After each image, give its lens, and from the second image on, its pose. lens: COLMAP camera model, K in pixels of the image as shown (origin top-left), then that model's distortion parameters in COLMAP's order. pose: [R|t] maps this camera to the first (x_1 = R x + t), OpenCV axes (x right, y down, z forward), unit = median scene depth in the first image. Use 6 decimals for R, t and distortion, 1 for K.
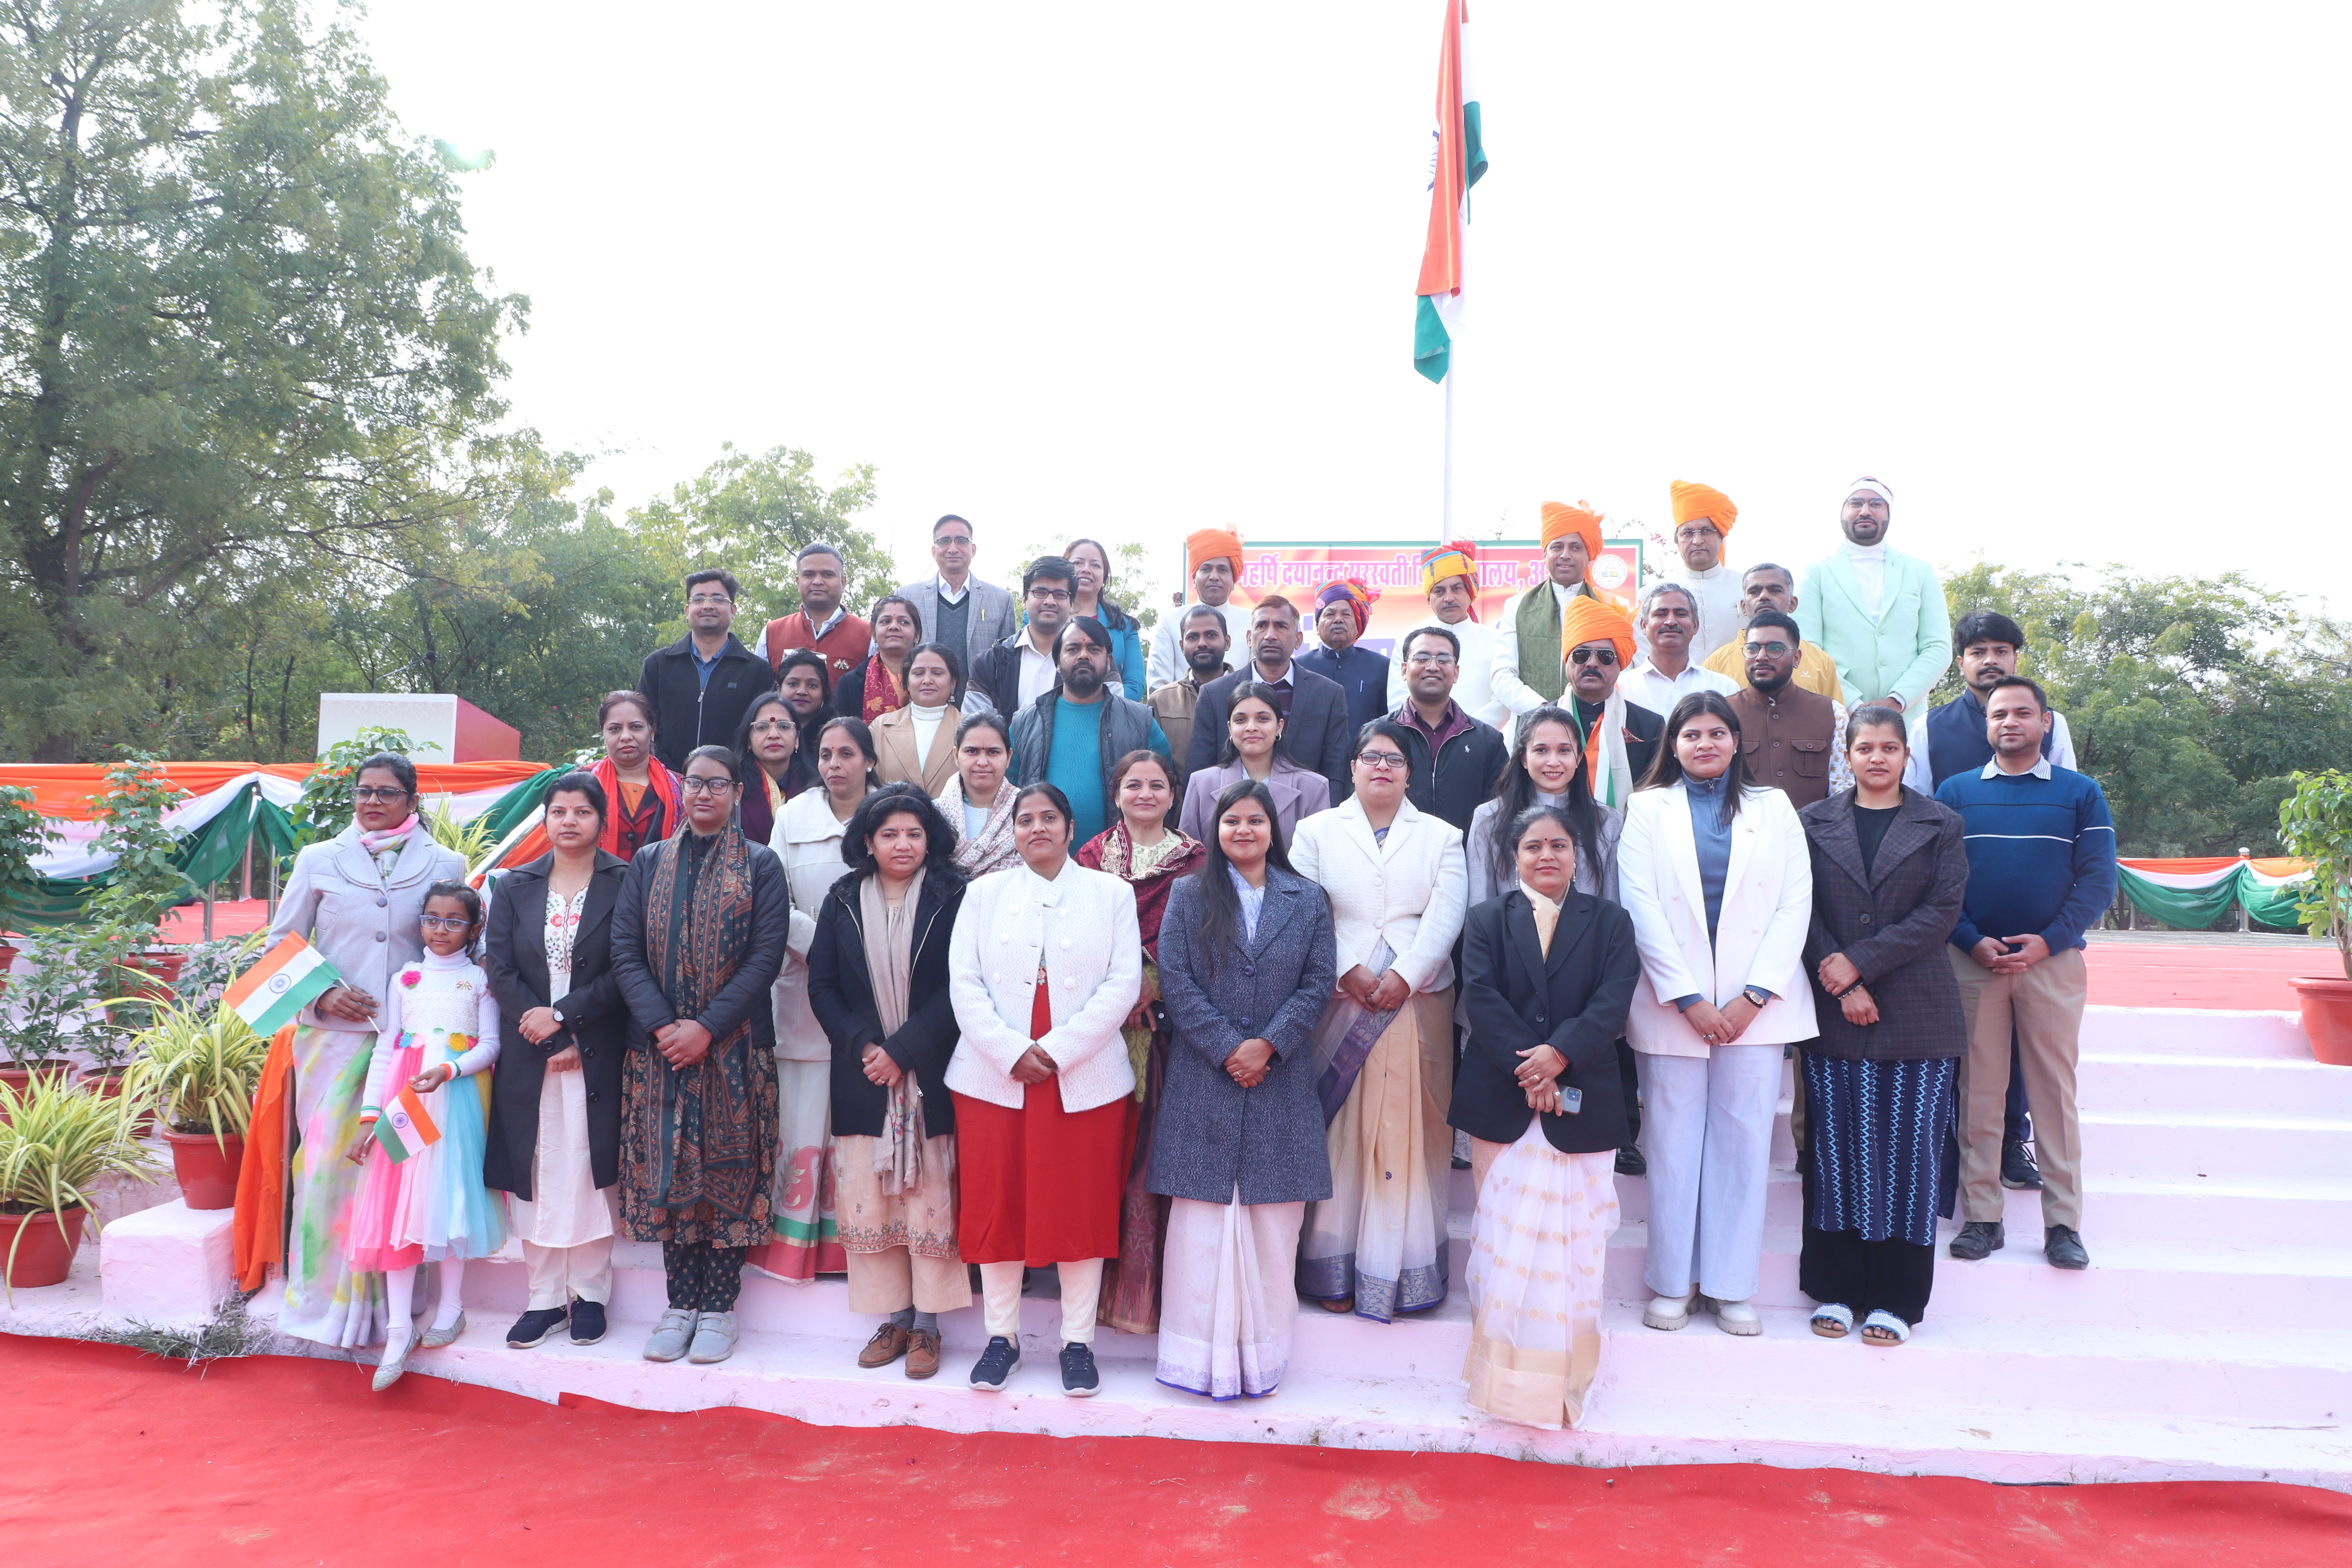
lens RADIAL K [[1522.2, 0, 1176.0], [0, 1522.2, 784.0], [0, 0, 1]] dist [-0.069140, 0.003992]
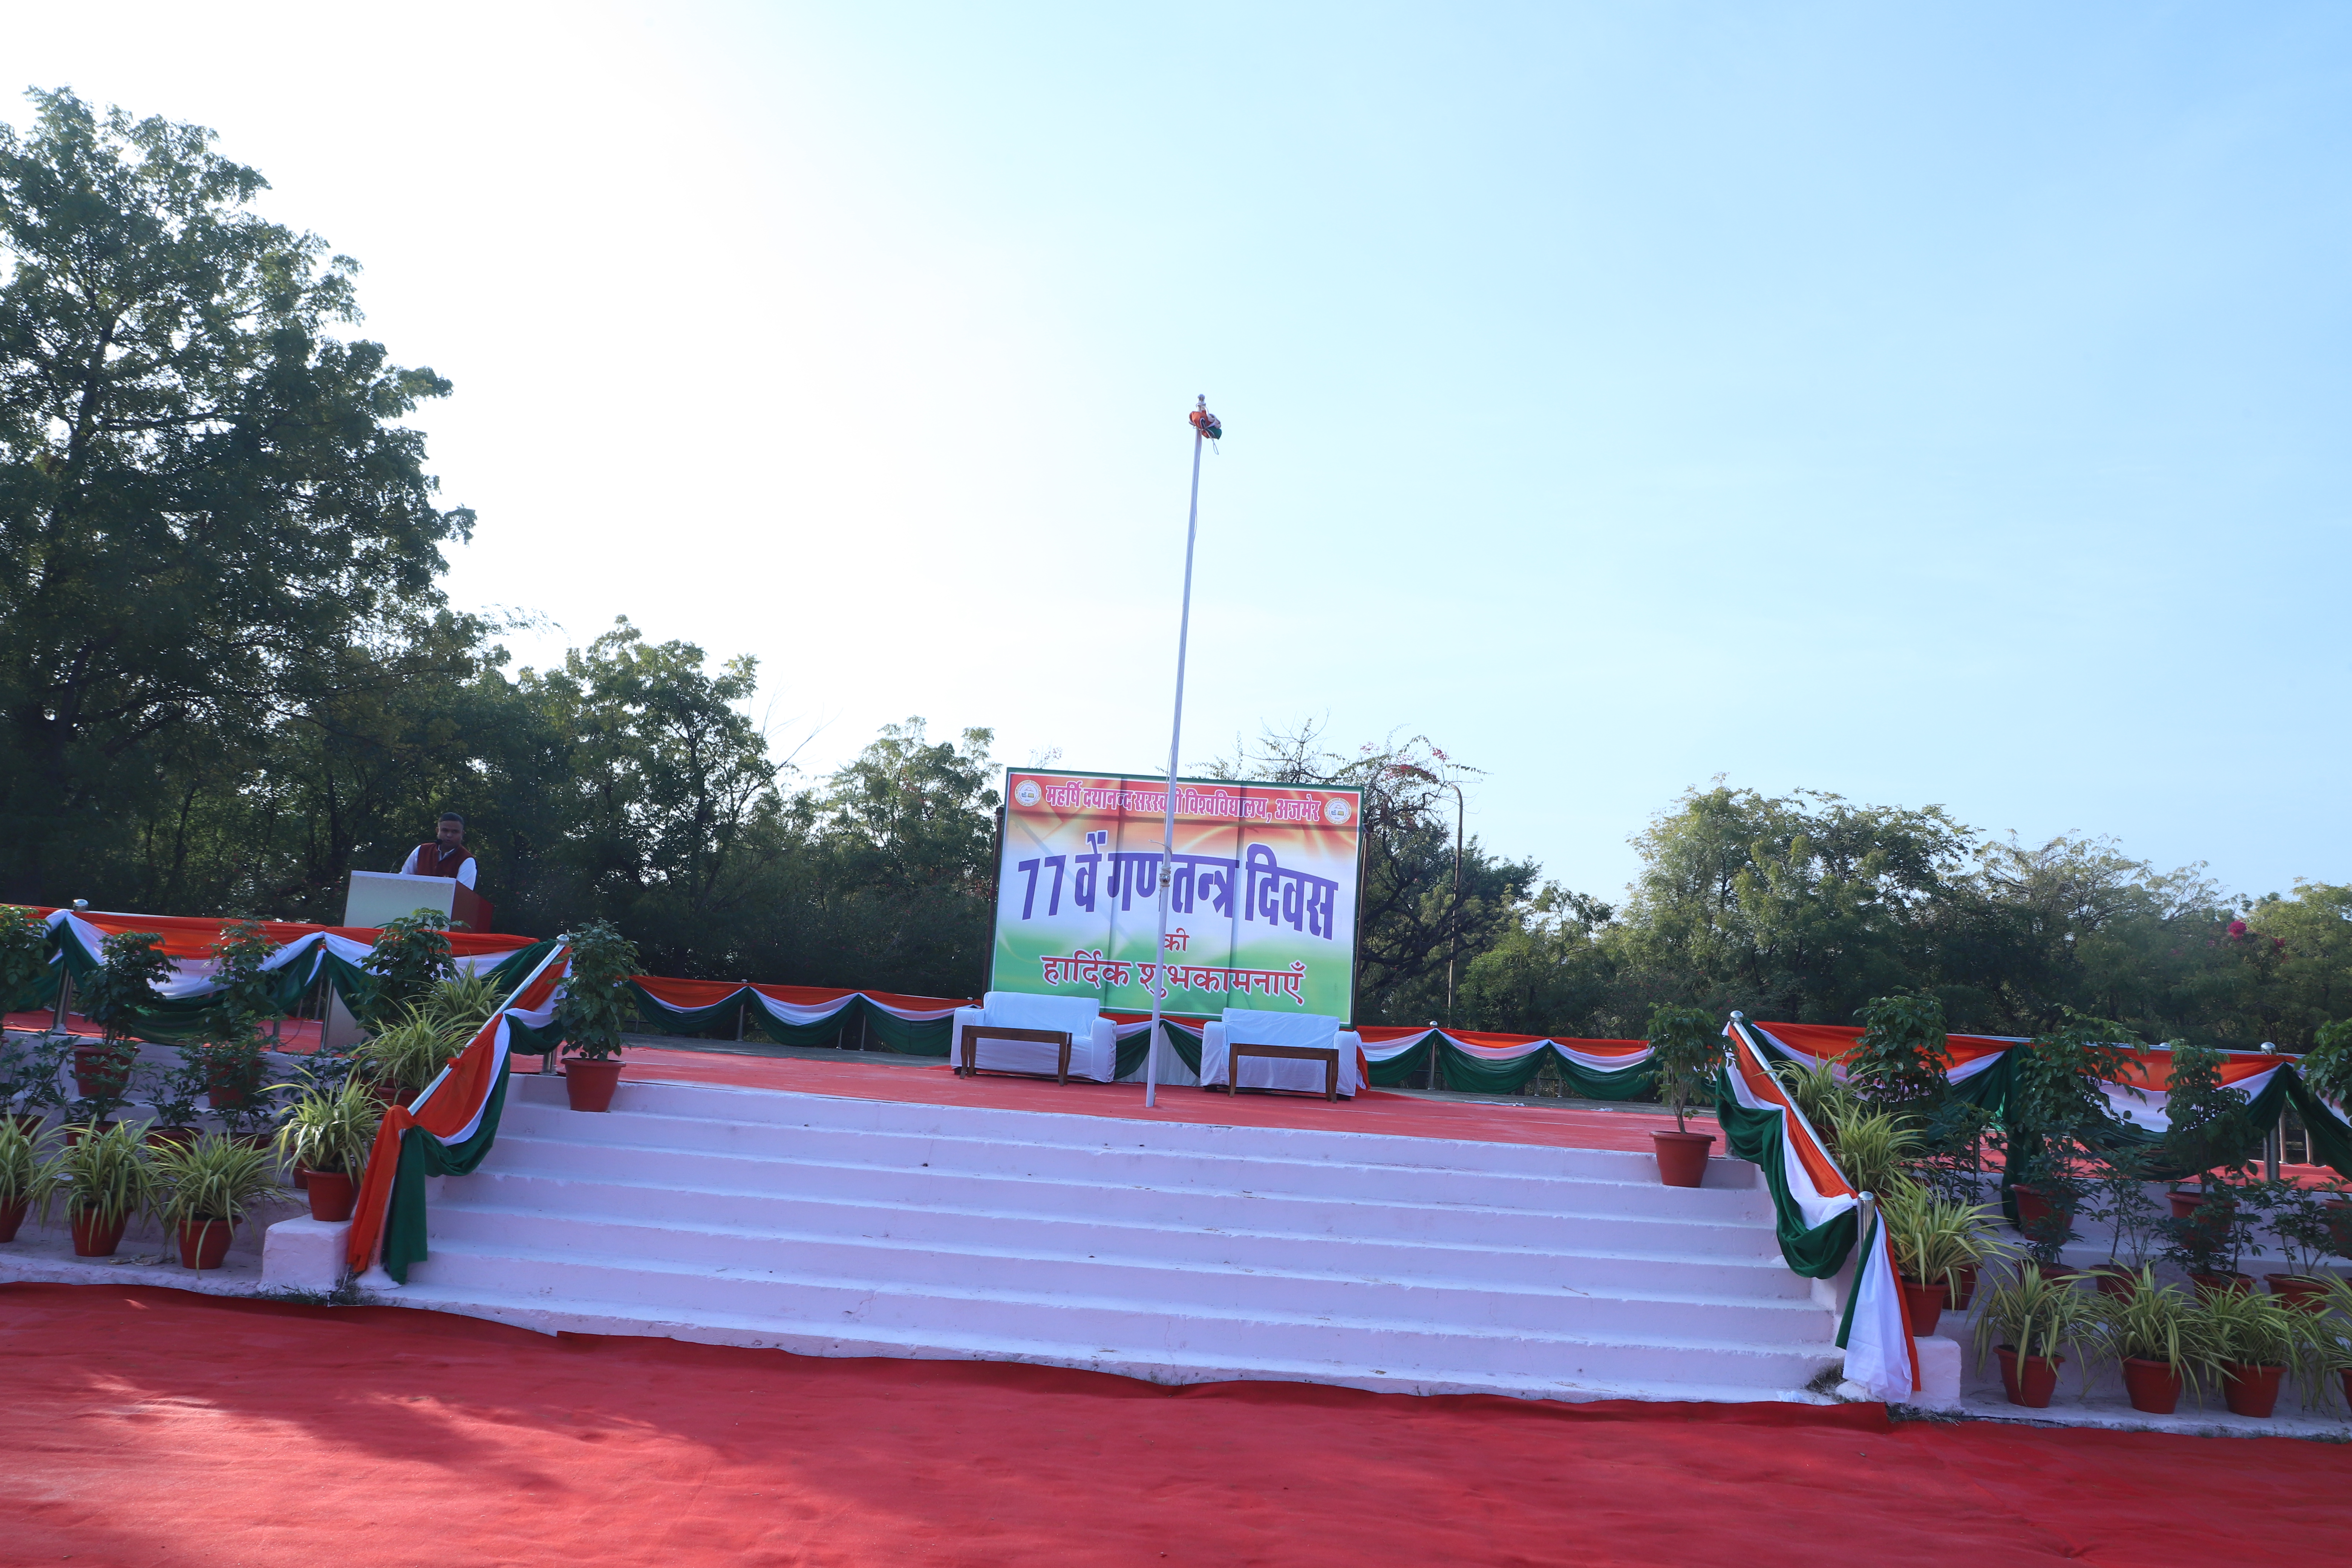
lens RADIAL K [[1522.2, 0, 1176.0], [0, 1522.2, 784.0], [0, 0, 1]] dist [-0.069140, 0.003992]
pose [[0.993807, 0.059039, 0.094135, 0.016790], [-0.049222, 0.993421, -0.103405, -0.013897], [-0.099620, 0.098131, 0.990175, -0.171894]]
